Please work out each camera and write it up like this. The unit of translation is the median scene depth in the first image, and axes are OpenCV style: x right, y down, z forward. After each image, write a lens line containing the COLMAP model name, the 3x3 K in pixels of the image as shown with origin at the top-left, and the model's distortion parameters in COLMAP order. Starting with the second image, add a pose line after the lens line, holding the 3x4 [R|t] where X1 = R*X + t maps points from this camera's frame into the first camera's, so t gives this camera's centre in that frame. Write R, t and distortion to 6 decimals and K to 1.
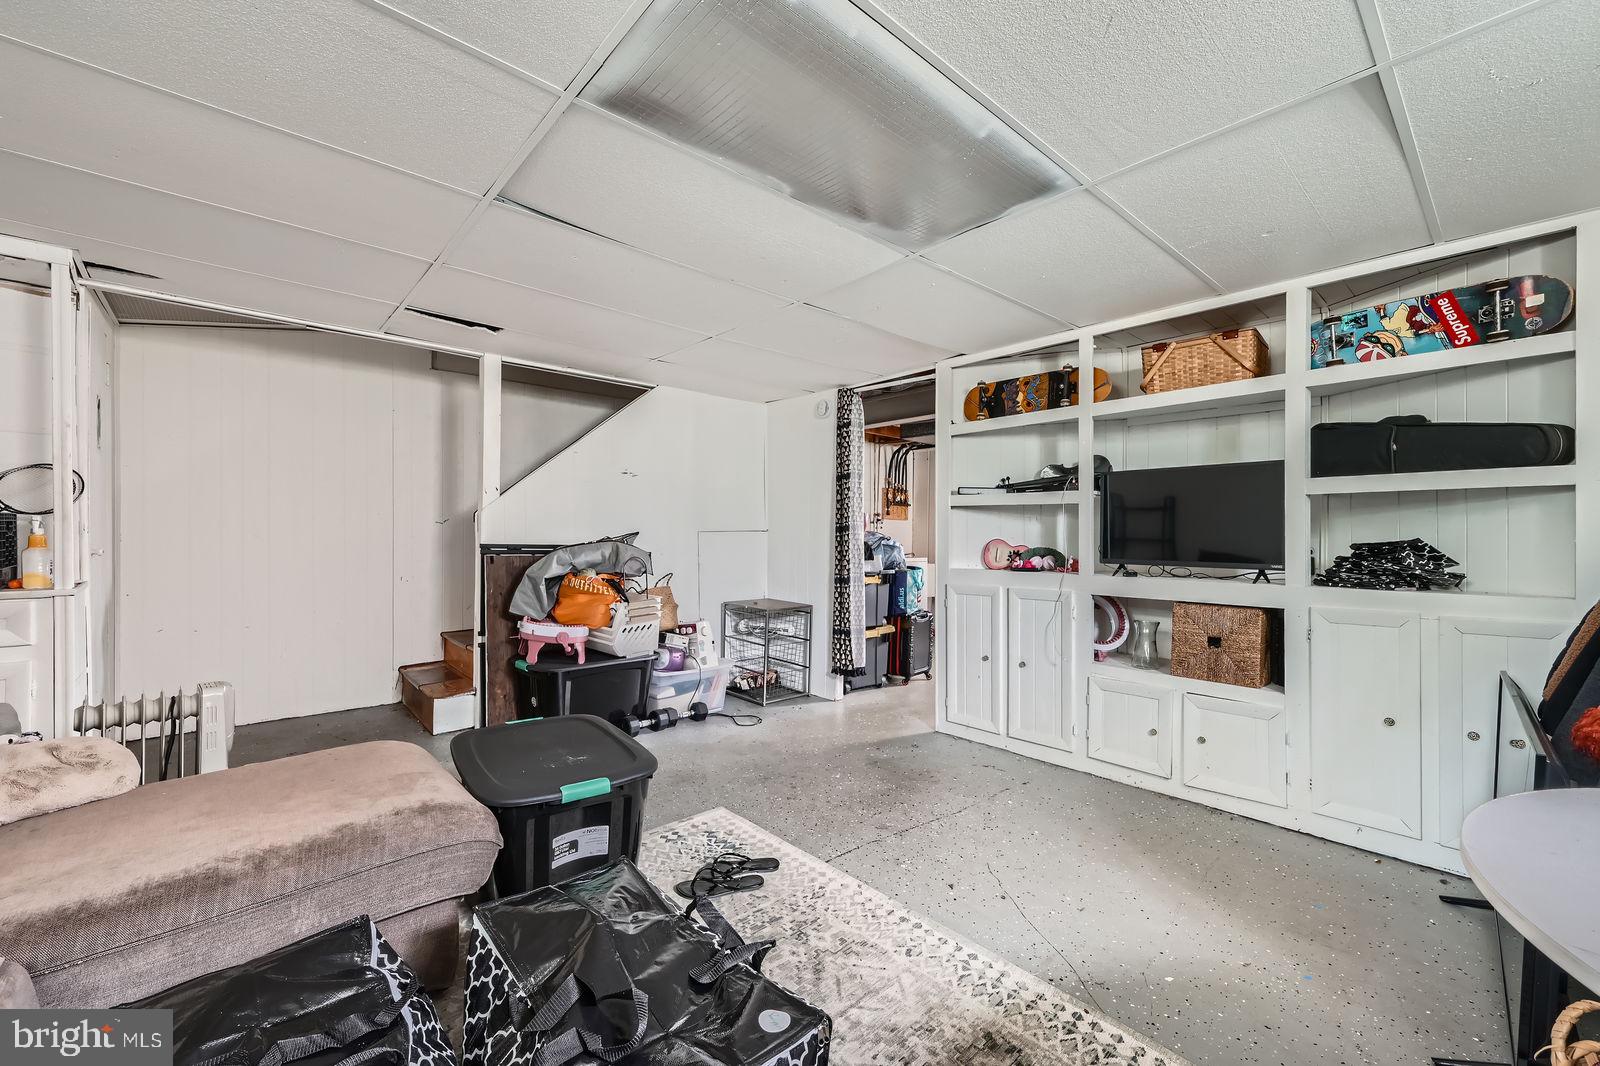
lens RADIAL K [[638.8, 0, 799.1], [0, 638.8, 536.5], [0, 0, 1]] dist [-0.001478, -0.000311]
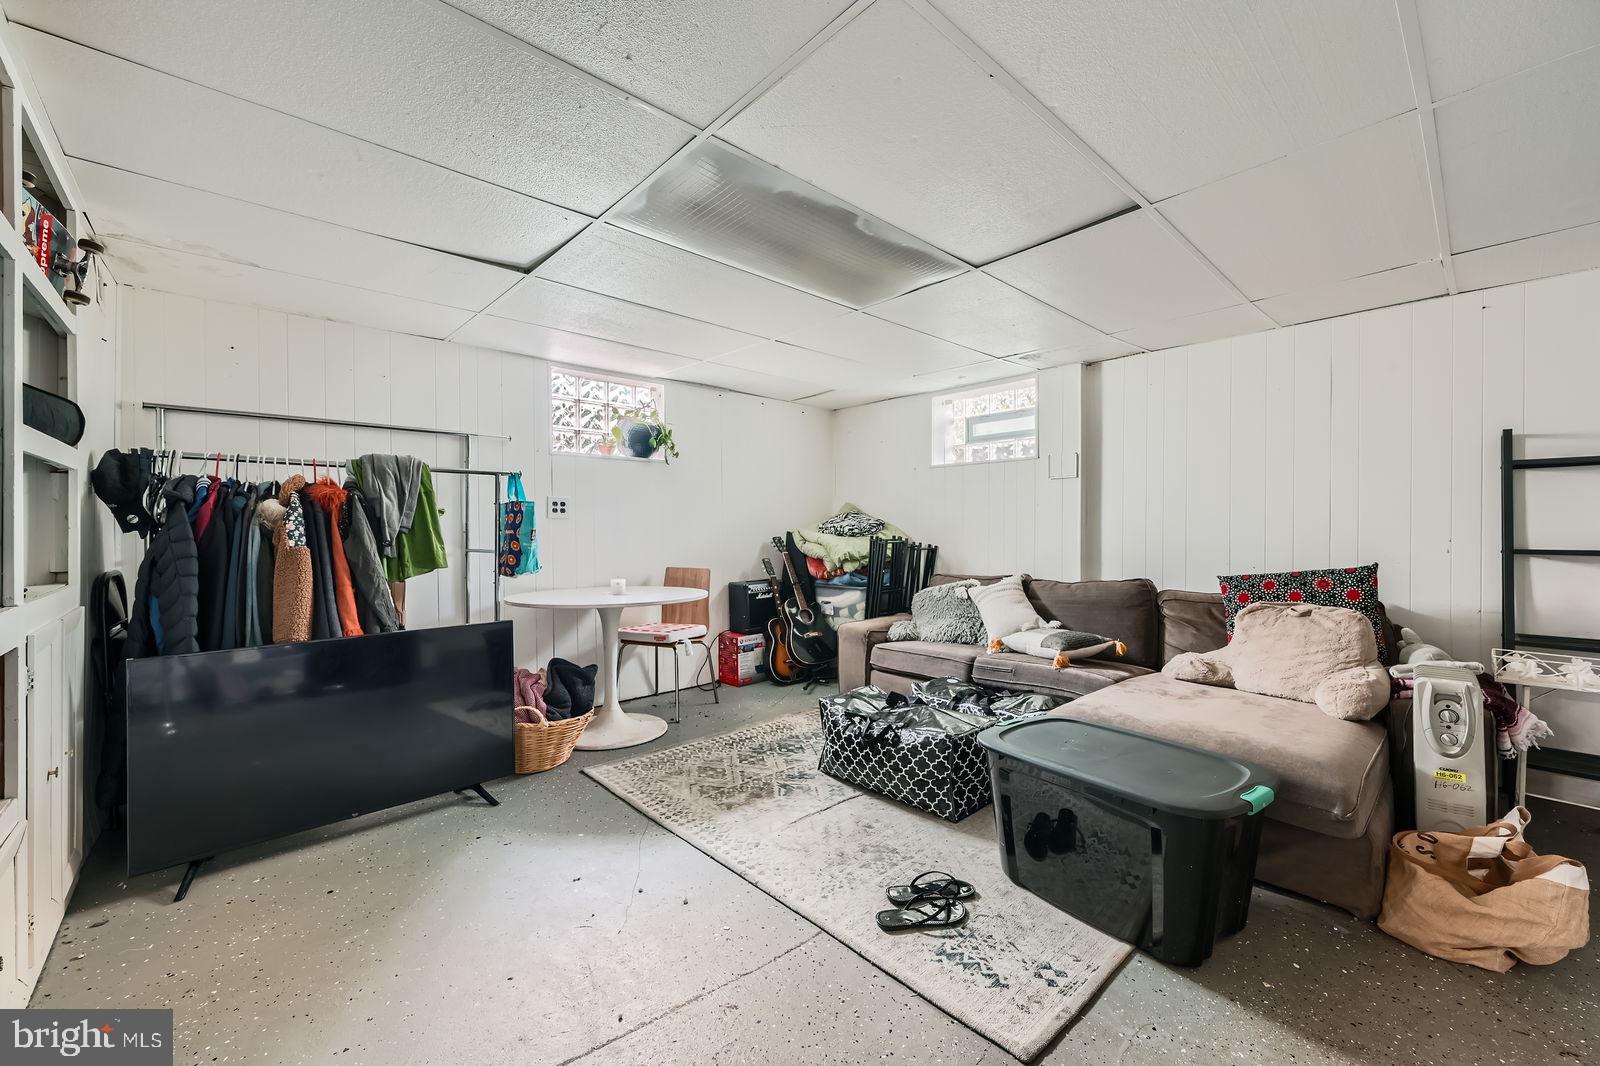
lens RADIAL K [[638.8, 0, 800.7], [0, 638.8, 532.9], [0, 0, 1]] dist [-0.001478, -0.000311]
pose [[-0.999931, -0.007957, -0.008618, 0.078007], [-0.007976, 0.999966, 0.002176, 0.007304], [0.008600, 0.002245, -0.999960, 1.815794]]
